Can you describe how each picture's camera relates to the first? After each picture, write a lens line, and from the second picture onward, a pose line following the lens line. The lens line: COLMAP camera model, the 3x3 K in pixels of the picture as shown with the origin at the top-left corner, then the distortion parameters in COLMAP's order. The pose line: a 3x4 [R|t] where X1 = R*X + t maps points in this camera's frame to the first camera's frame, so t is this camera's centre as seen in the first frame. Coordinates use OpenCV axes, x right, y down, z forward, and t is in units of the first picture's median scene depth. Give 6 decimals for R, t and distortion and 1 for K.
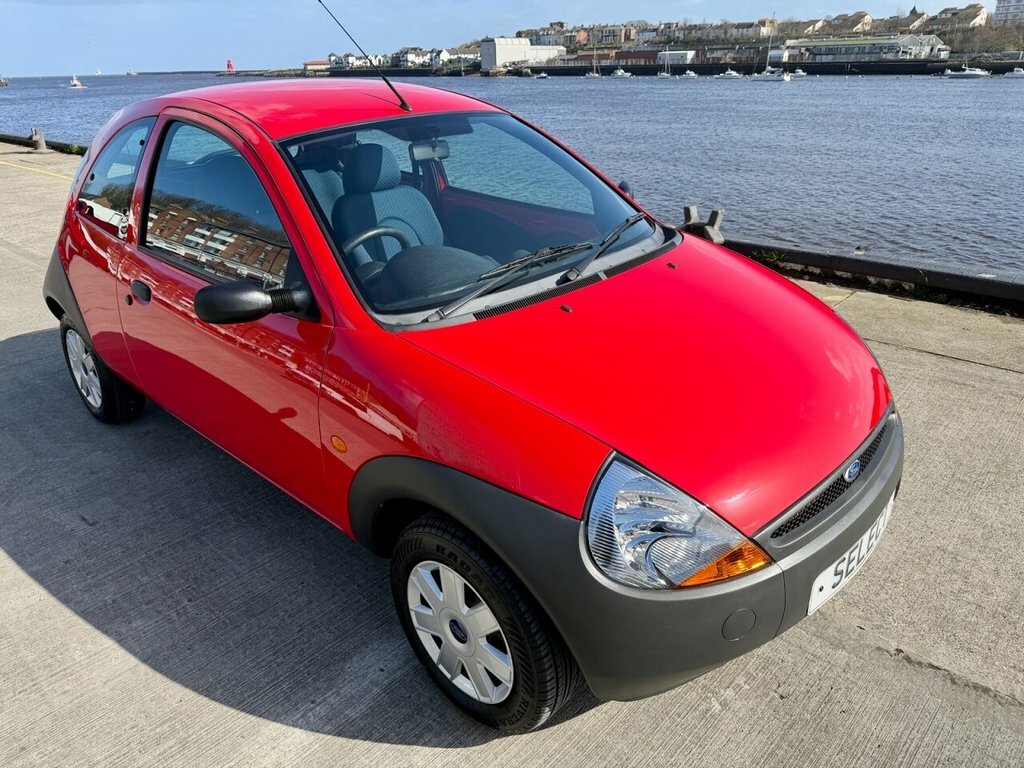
lens RADIAL K [[741.0, 0, 500.2], [0, 741.0, 384.8], [0, 0, 1]] dist [0.000123, -0.007488]
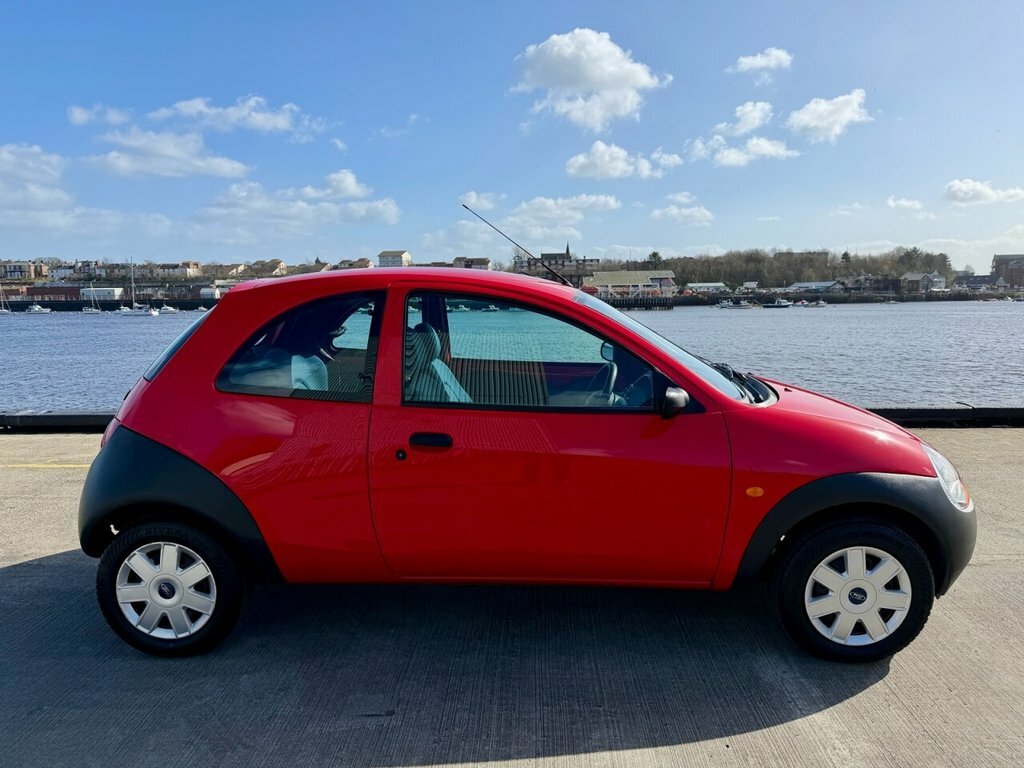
lens RADIAL K [[741.0, 0, 506.7], [0, 741.0, 358.1], [0, 0, 1]] dist [0.000123, -0.007488]
pose [[0.742539, -0.043044, 0.668418, -1.128684], [0.259268, 0.938610, -0.227576, 0.028982], [-0.617589, 0.342284, 0.708115, 0.154107]]
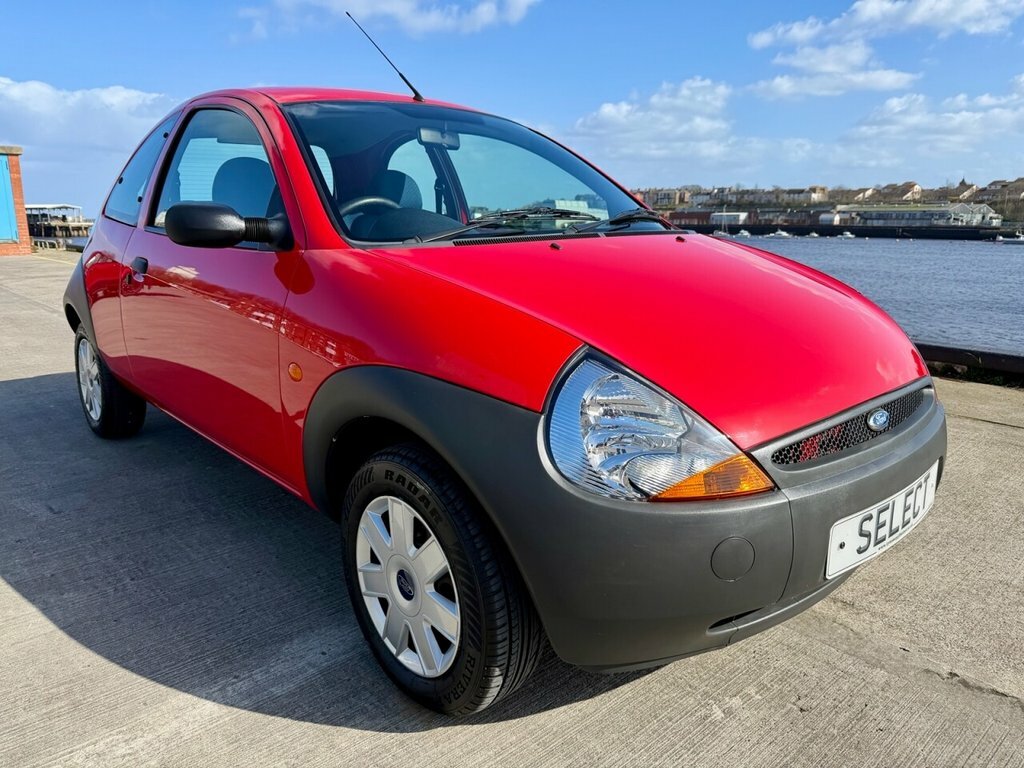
lens RADIAL K [[741.0, 0, 499.3], [0, 741.0, 380.3], [0, 0, 1]] dist [0.000123, -0.007488]
pose [[0.996229, 0.047320, -0.072718, 0.073014], [-0.060648, 0.979187, -0.193687, 0.189220], [0.062039, 0.197367, 0.978365, 0.095548]]
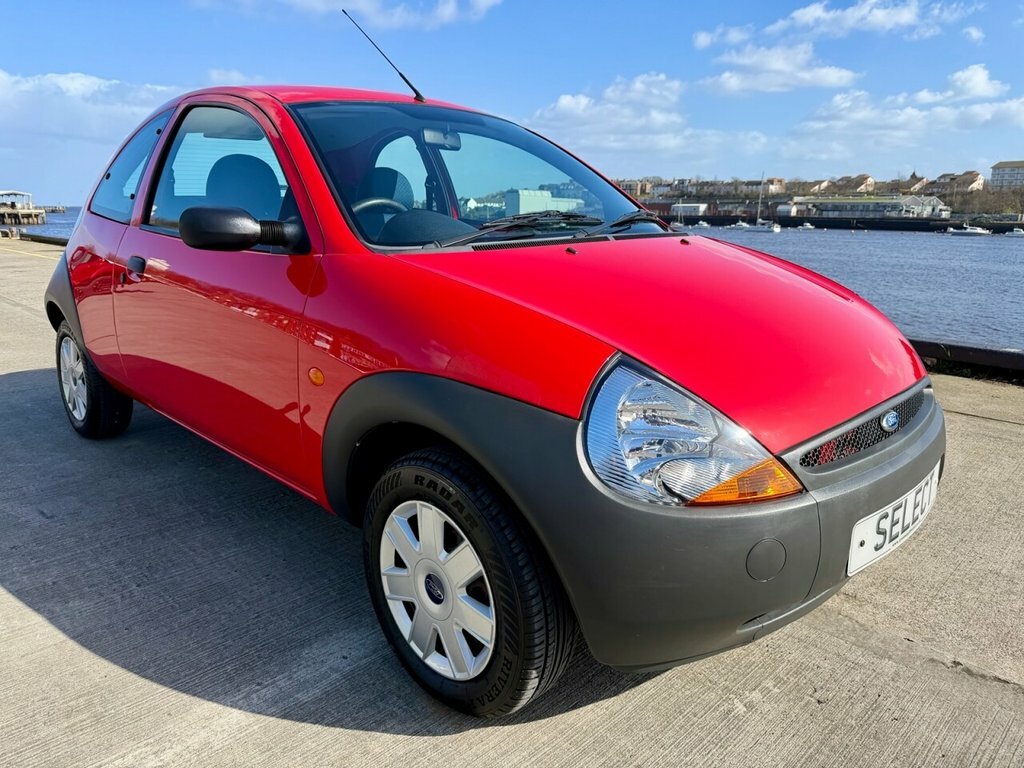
lens RADIAL K [[741.0, 0, 499.6], [0, 741.0, 369.9], [0, 0, 1]] dist [0.000123, -0.007488]
pose [[0.998866, 0.041612, -0.023147, 0.020115], [-0.045356, 0.979477, -0.196386, 0.180934], [0.014500, 0.197213, 0.980253, 0.082909]]
